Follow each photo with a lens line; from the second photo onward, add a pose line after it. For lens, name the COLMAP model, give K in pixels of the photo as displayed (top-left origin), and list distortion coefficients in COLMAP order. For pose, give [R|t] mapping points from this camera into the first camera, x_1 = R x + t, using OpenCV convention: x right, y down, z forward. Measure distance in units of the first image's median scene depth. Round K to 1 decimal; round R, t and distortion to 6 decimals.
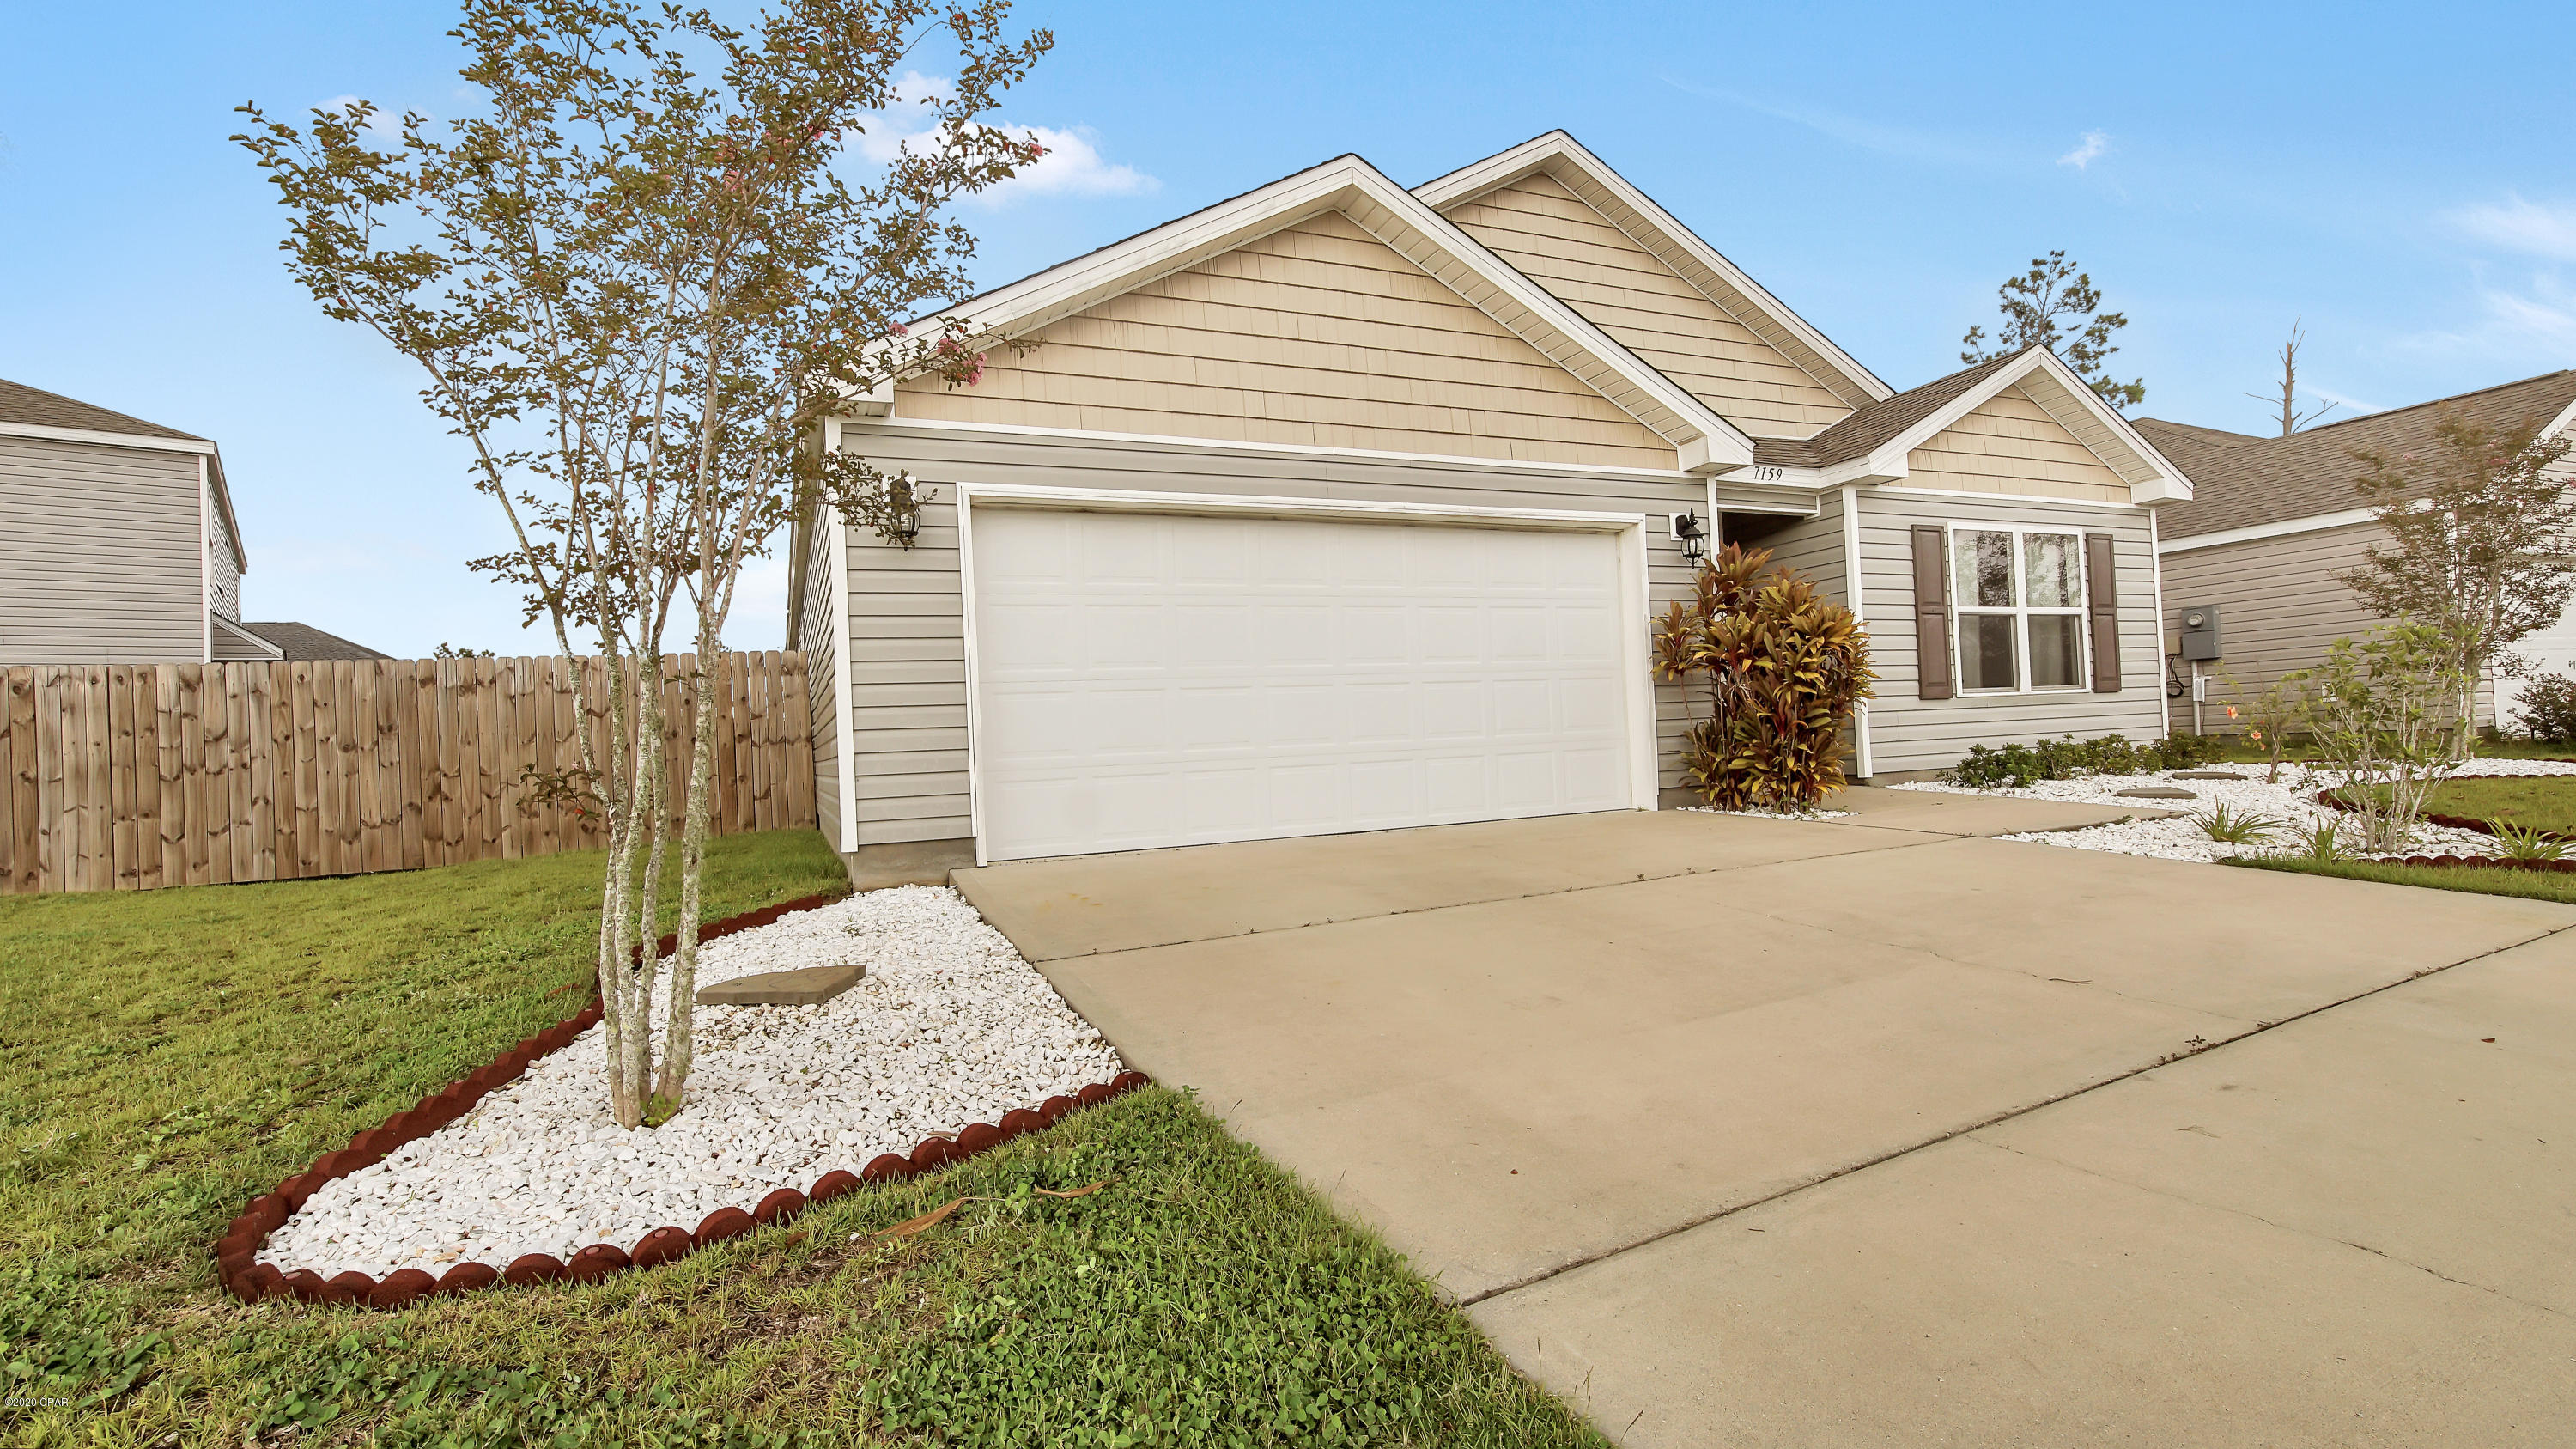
lens RADIAL K [[1146.4, 0, 1261.7], [0, 1146.4, 689.8], [0, 0, 1]] dist [-0.002039, -0.000156]
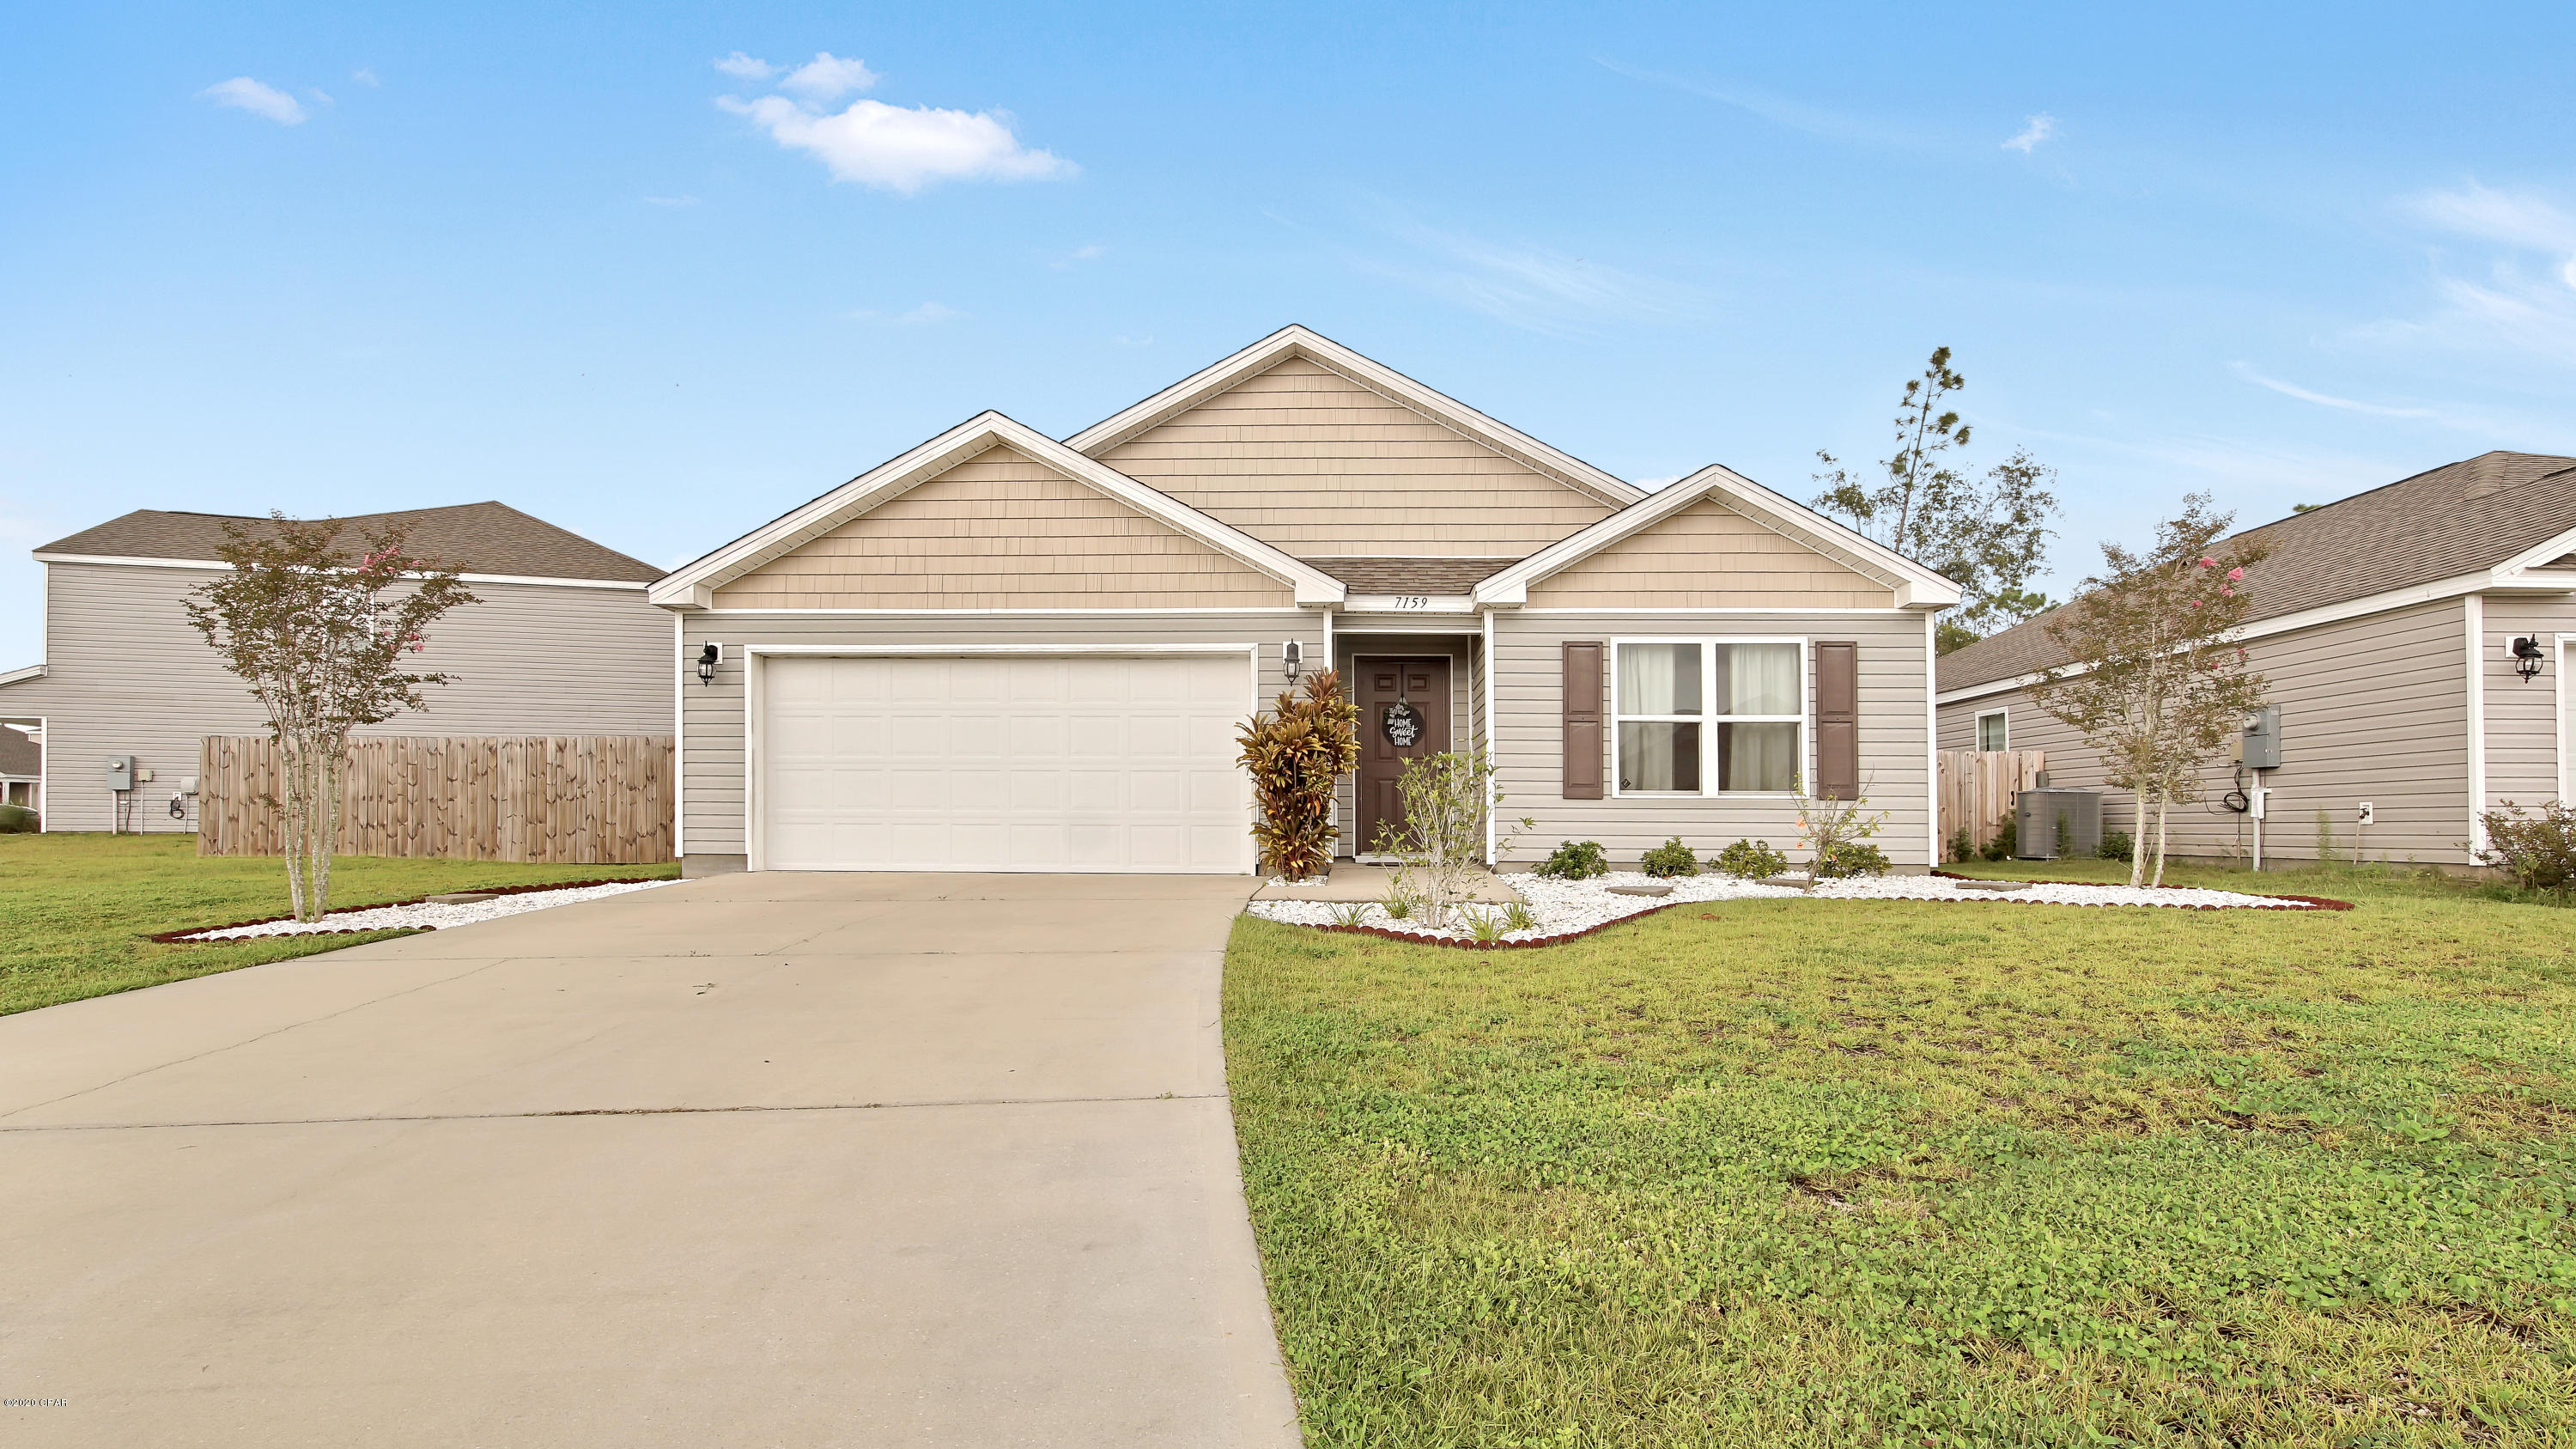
lens RADIAL K [[1181.9, 0, 1288.0], [0, 1181.9, 724.5], [0, 0, 1]] dist [-0.001815, 0.007372]
pose [[0.900509, 0.014621, -0.434591, 0.829744], [-0.026794, 0.999401, -0.021897, -0.030989], [0.434011, 0.031363, 0.900362, -0.150291]]
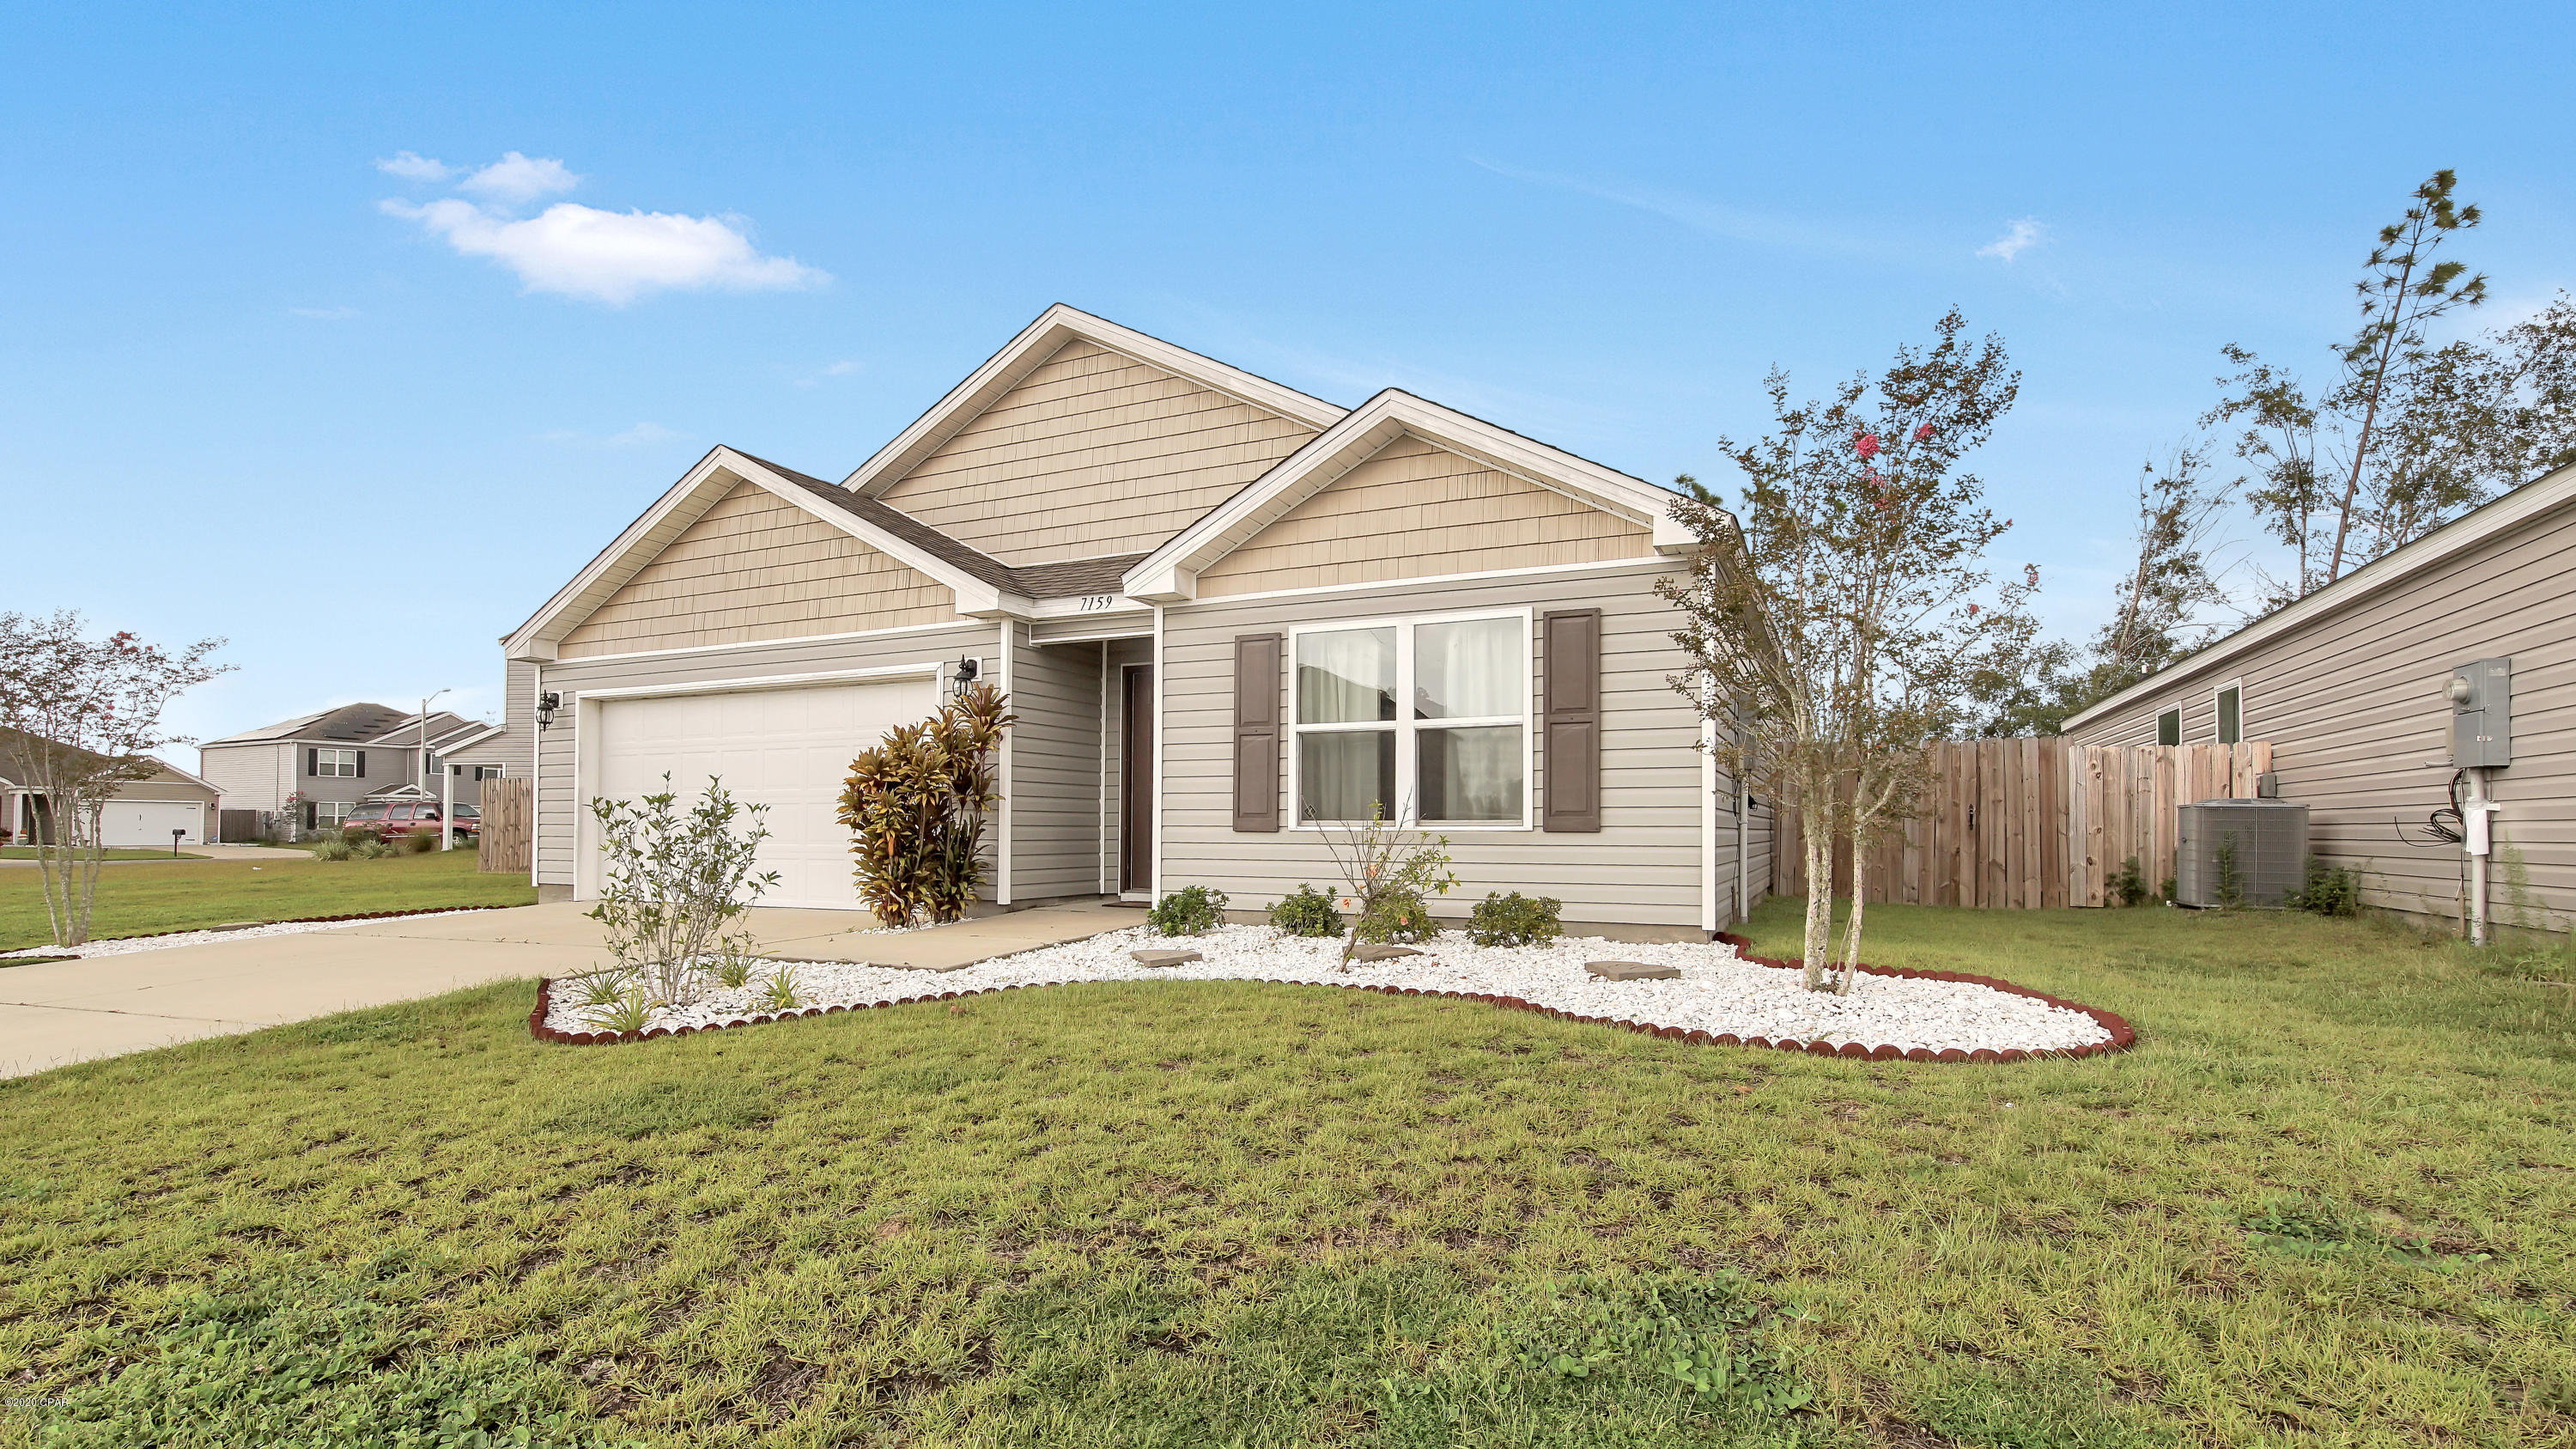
lens RADIAL K [[1137.6, 0, 1276.4], [0, 1137.6, 760.1], [0, 0, 1]] dist [0.000275, 0.000379]
pose [[0.664763, 0.001698, -0.747053, 1.261232], [0.003102, 0.999983, 0.005034, -0.051492], [0.747048, -0.005664, 0.664746, 0.430918]]
